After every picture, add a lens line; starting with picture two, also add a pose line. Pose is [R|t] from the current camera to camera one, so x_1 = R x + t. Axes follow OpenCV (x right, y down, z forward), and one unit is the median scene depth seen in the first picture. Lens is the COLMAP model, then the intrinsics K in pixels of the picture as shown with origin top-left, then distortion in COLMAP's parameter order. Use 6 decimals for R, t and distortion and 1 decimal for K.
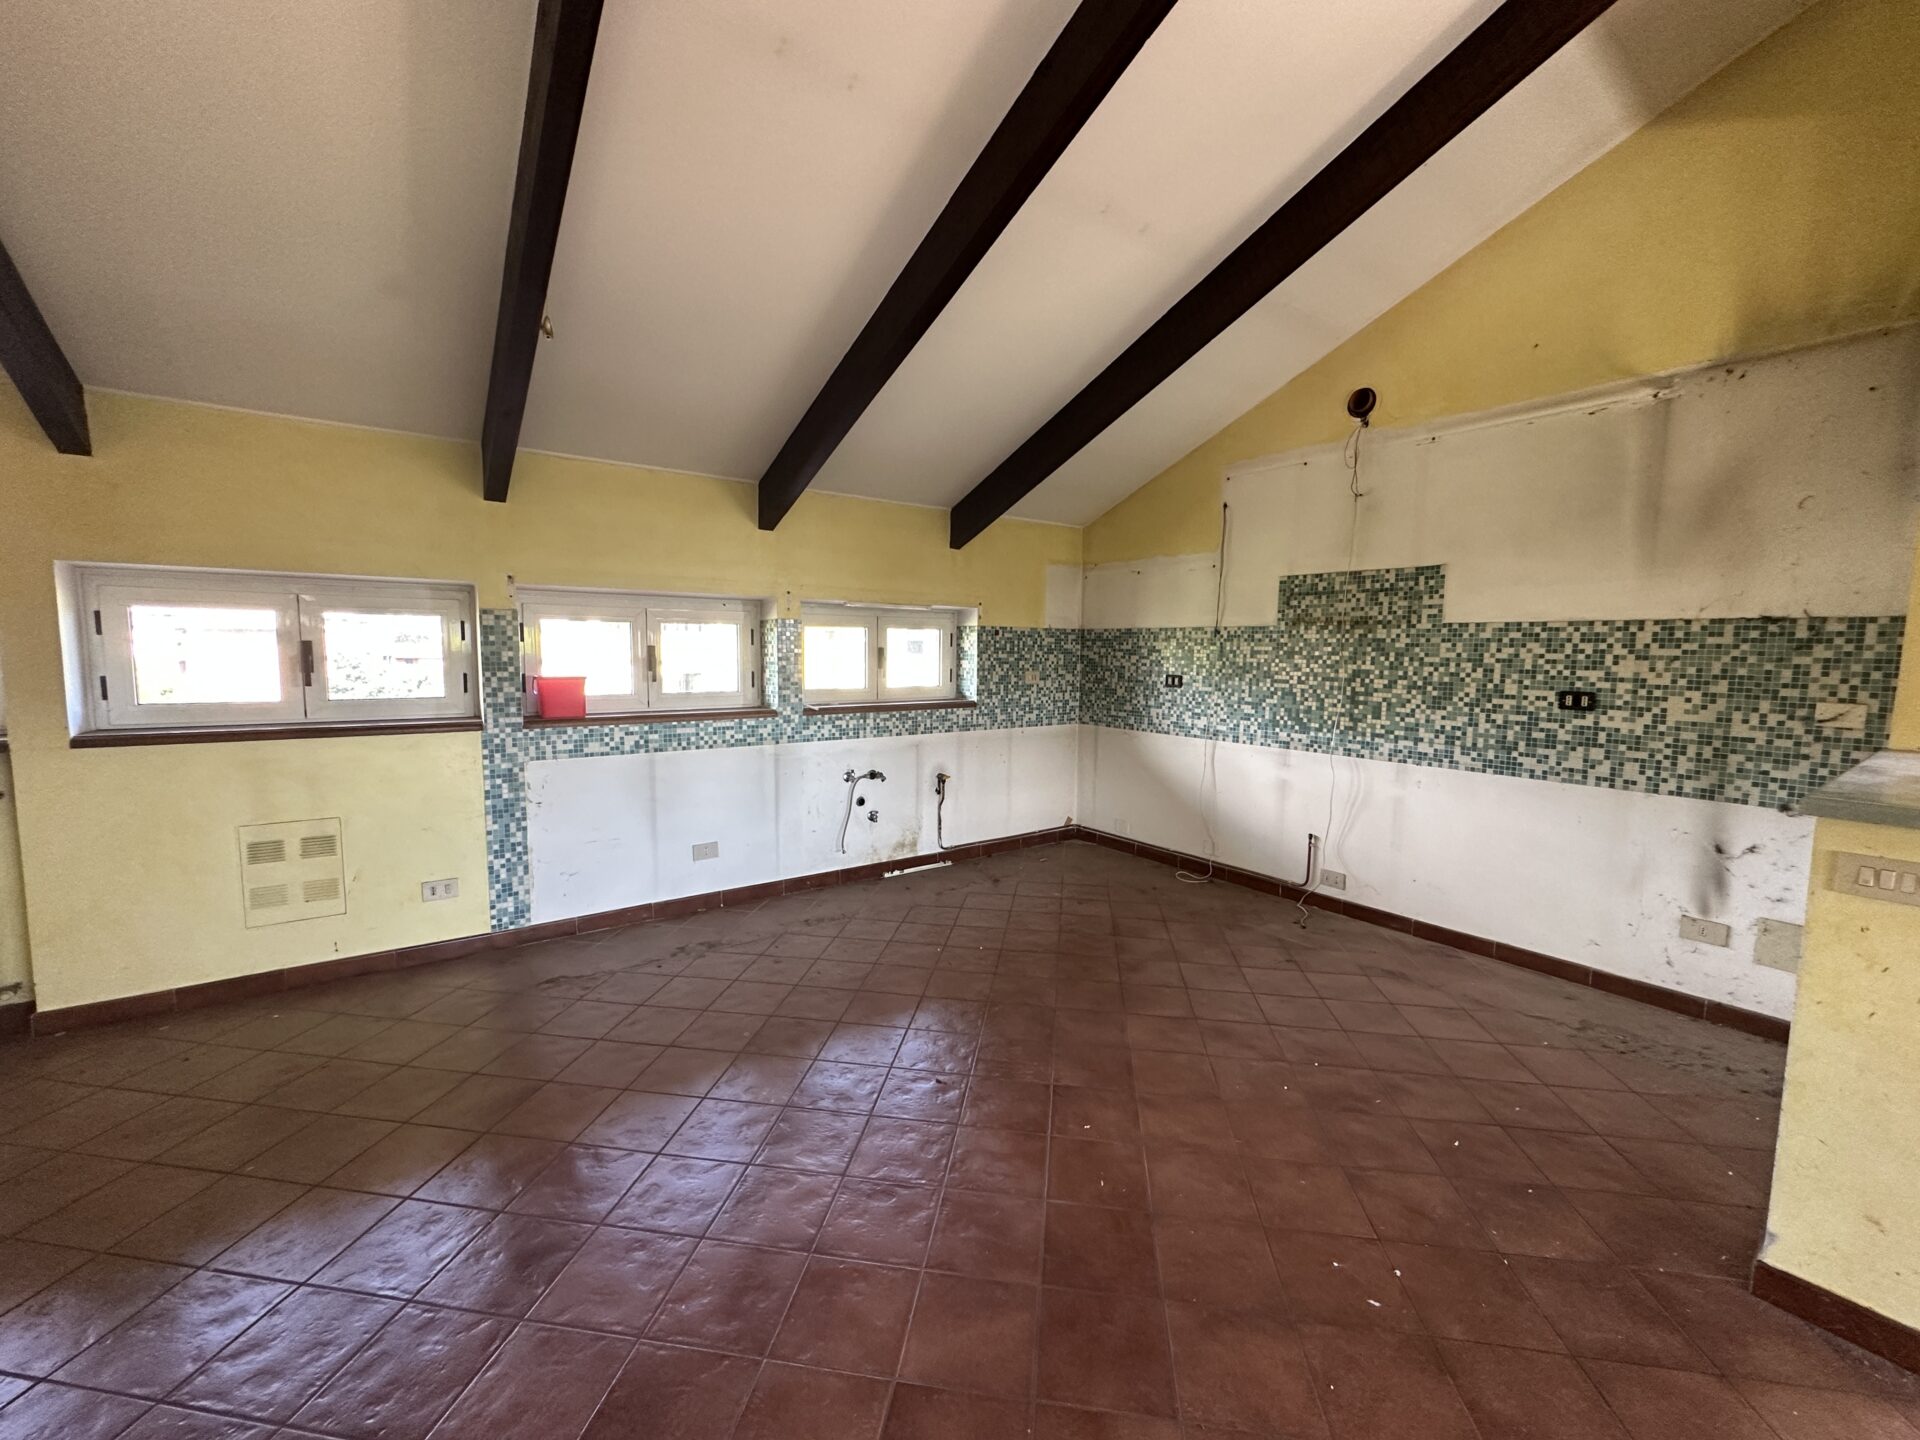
lens RADIAL K [[766.4, 0, 958.1], [0, 766.4, 722.5], [0, 0, 1]] dist [-0.000519, -0.000078]
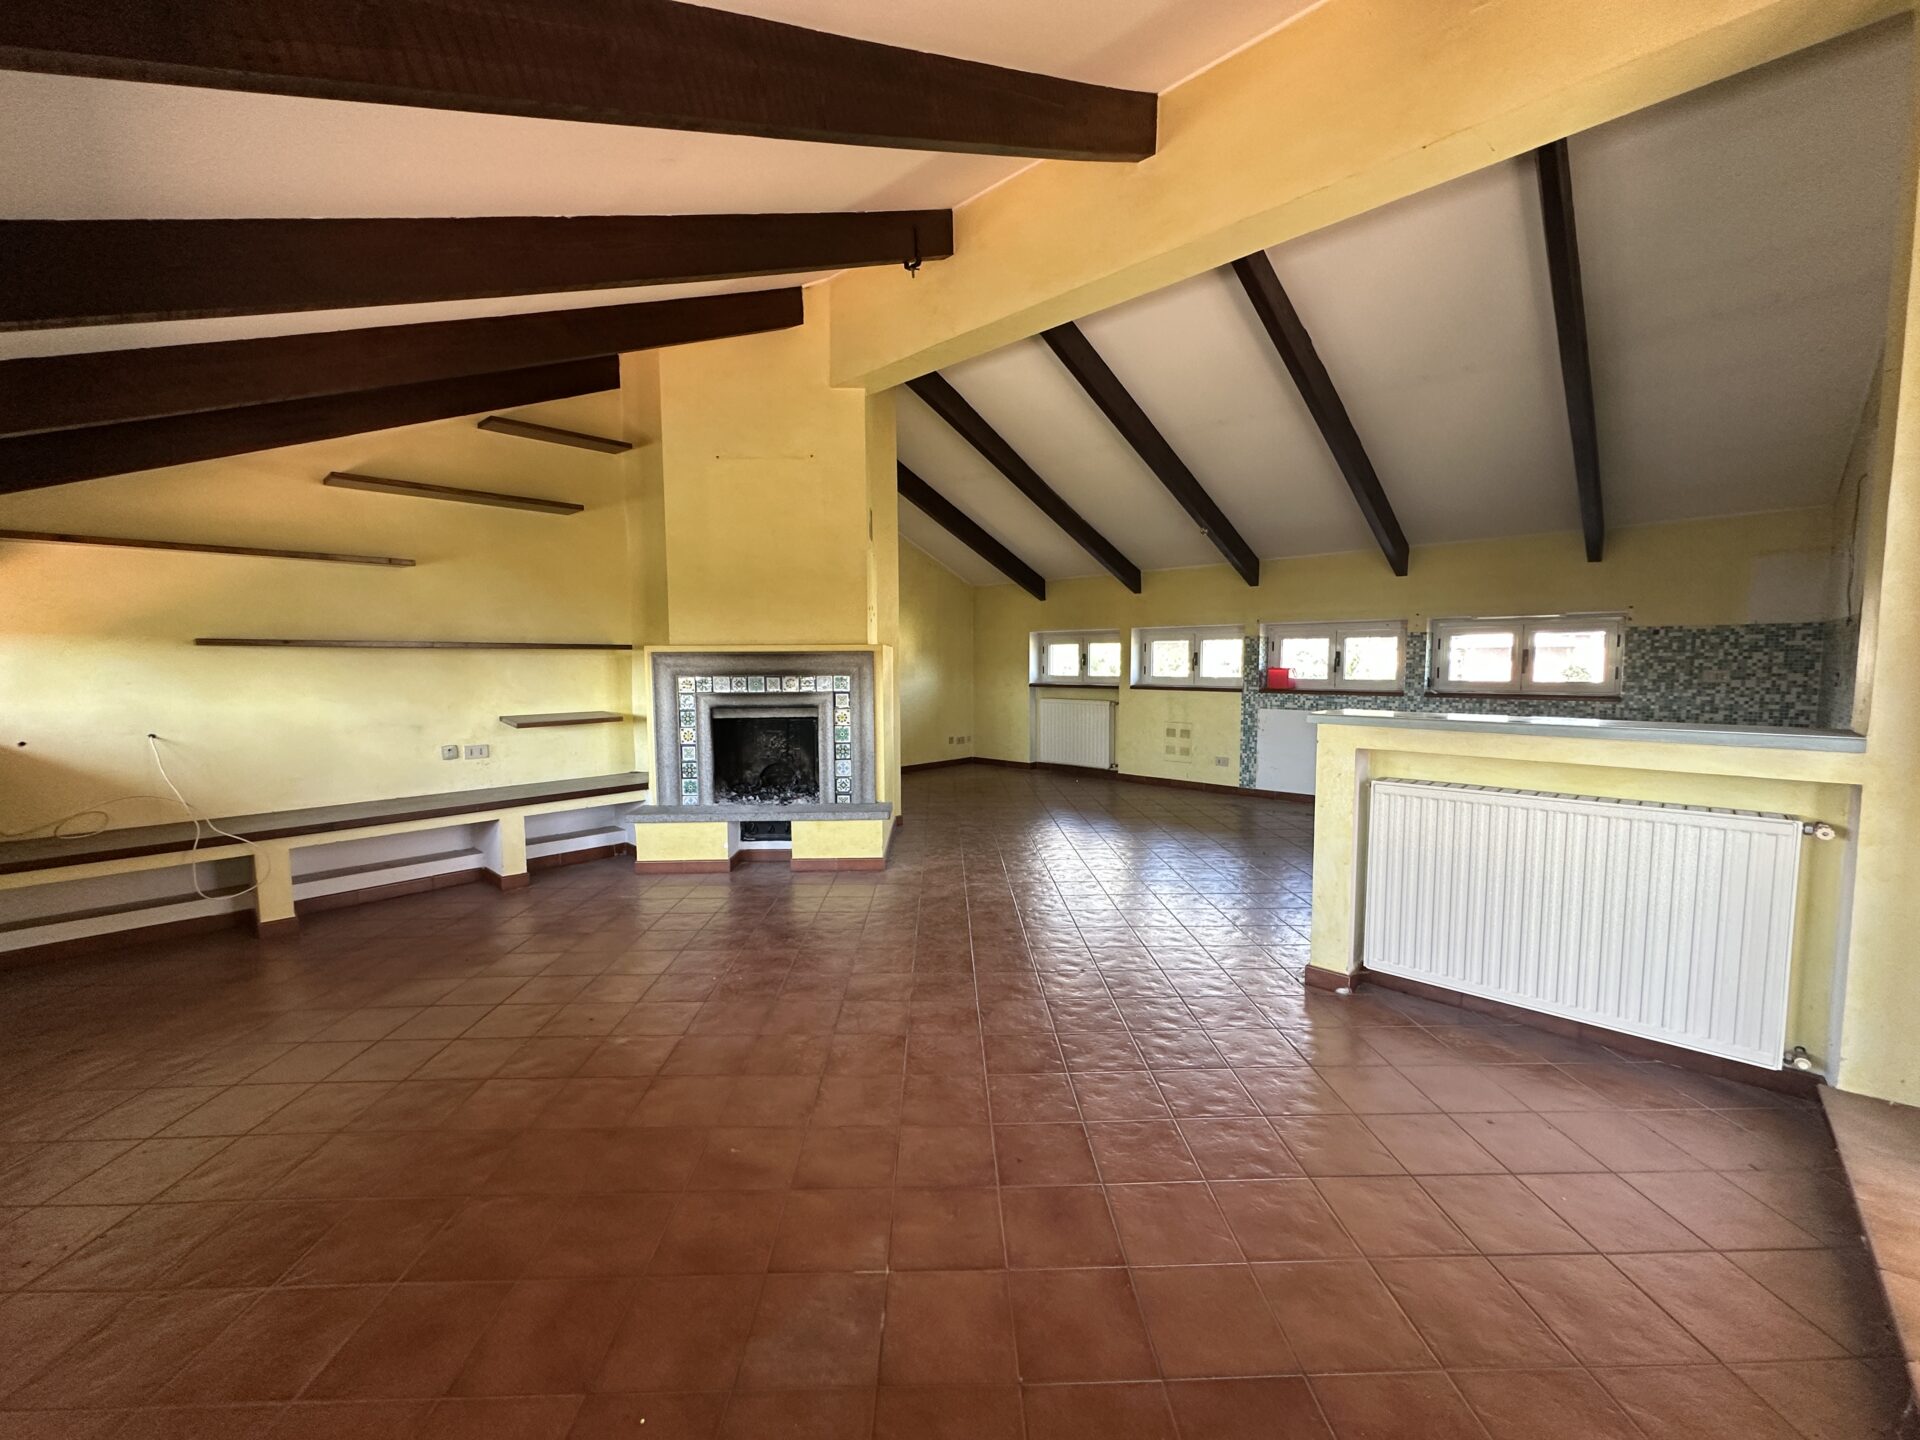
lens RADIAL K [[766.4, 0, 958.1], [0, 766.4, 722.5], [0, 0, 1]] dist [-0.000519, -0.000078]
pose [[0.175984, 0.067515, -0.982075, 1.088761], [-0.088686, 0.994676, 0.052490, 0.041883], [0.980390, 0.077859, 0.181035, -0.141113]]
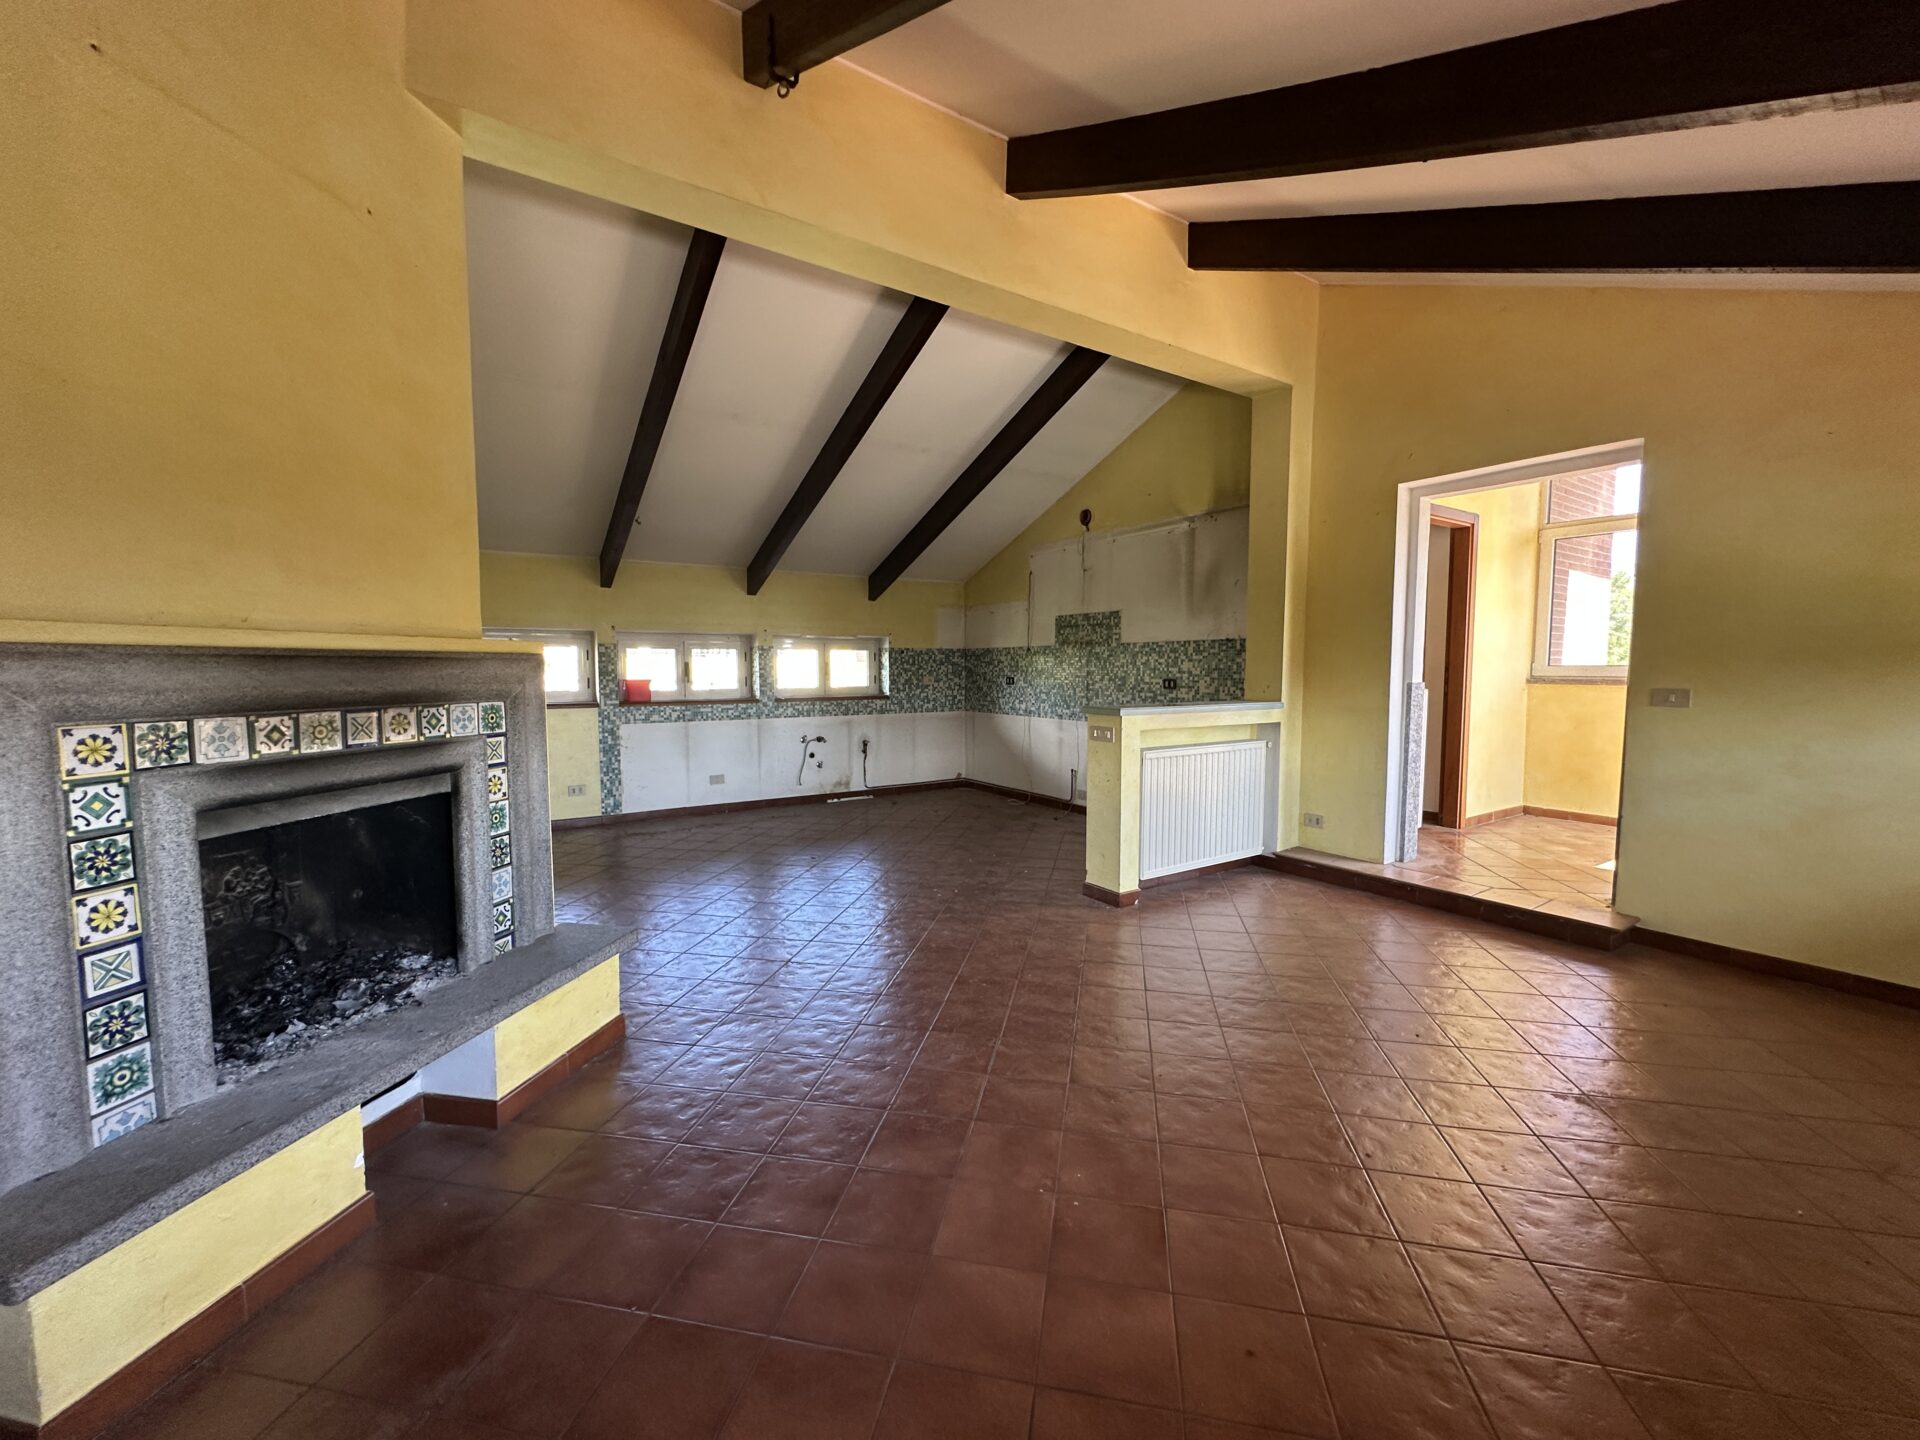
lens RADIAL K [[766.4, 0, 958.1], [0, 766.4, 722.5], [0, 0, 1]] dist [-0.000519, -0.000078]
pose [[0.998501, -0.009593, -0.053878, 0.294093], [0.008240, 0.999646, -0.025283, 0.081605], [0.054101, 0.024801, 0.998227, -0.670770]]
